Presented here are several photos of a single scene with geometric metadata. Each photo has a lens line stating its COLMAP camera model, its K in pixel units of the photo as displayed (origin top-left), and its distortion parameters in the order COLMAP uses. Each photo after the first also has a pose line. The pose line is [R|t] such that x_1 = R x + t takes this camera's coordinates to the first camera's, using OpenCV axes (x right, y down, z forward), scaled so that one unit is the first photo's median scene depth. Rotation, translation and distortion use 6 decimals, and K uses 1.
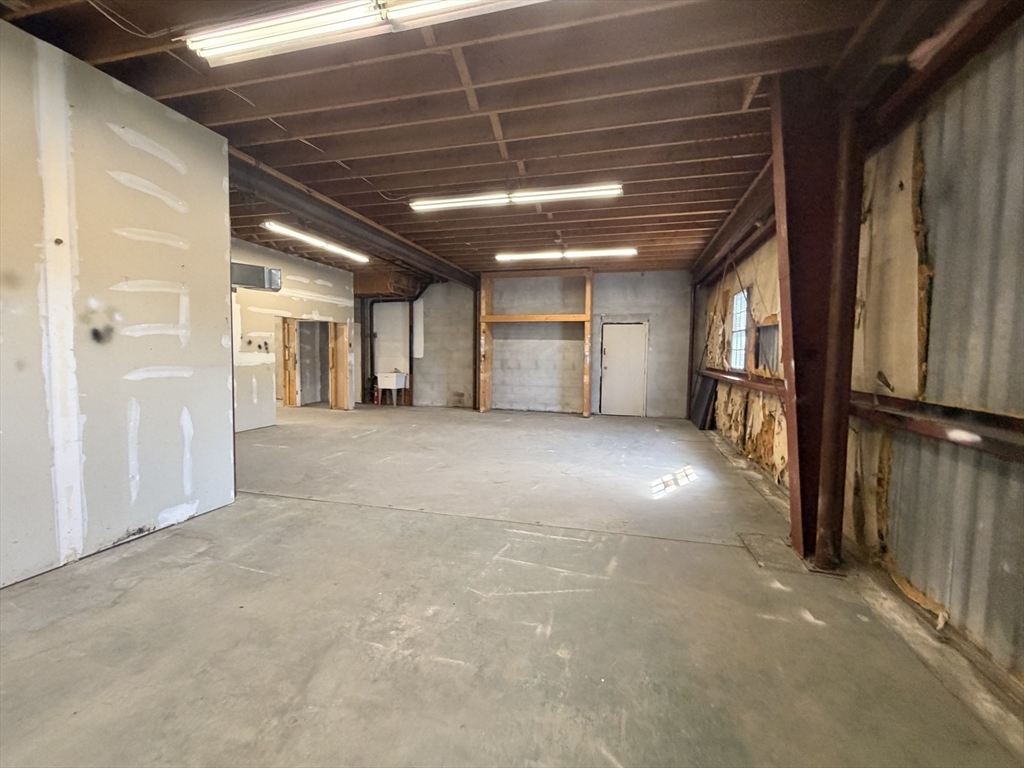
lens RADIAL K [[451.5, 0, 506.3], [0, 451.5, 377.0], [0, 0, 1]] dist [-0.002345, -0.000200]
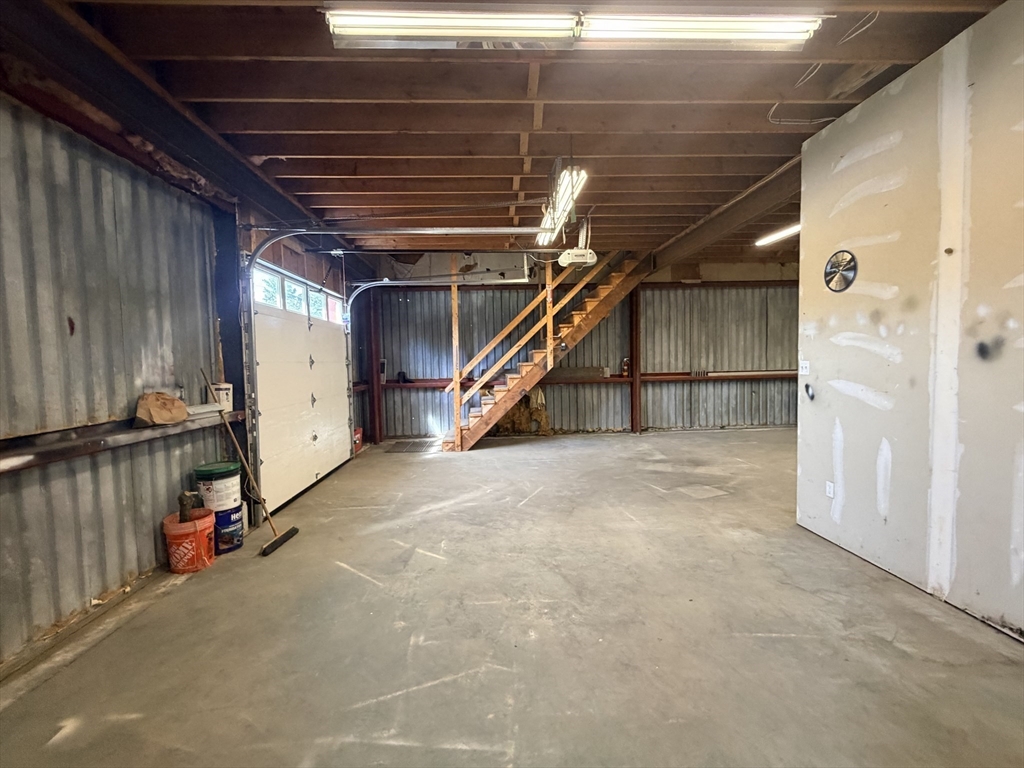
lens RADIAL K [[451.5, 0, 506.8], [0, 451.5, 382.9], [0, 0, 1]] dist [-0.002345, -0.000200]
pose [[-0.952213, 0.021193, -0.304700, 0.145218], [-0.008012, 0.995513, 0.094281, -0.105118], [0.305331, 0.092217, -0.947770, 1.522597]]
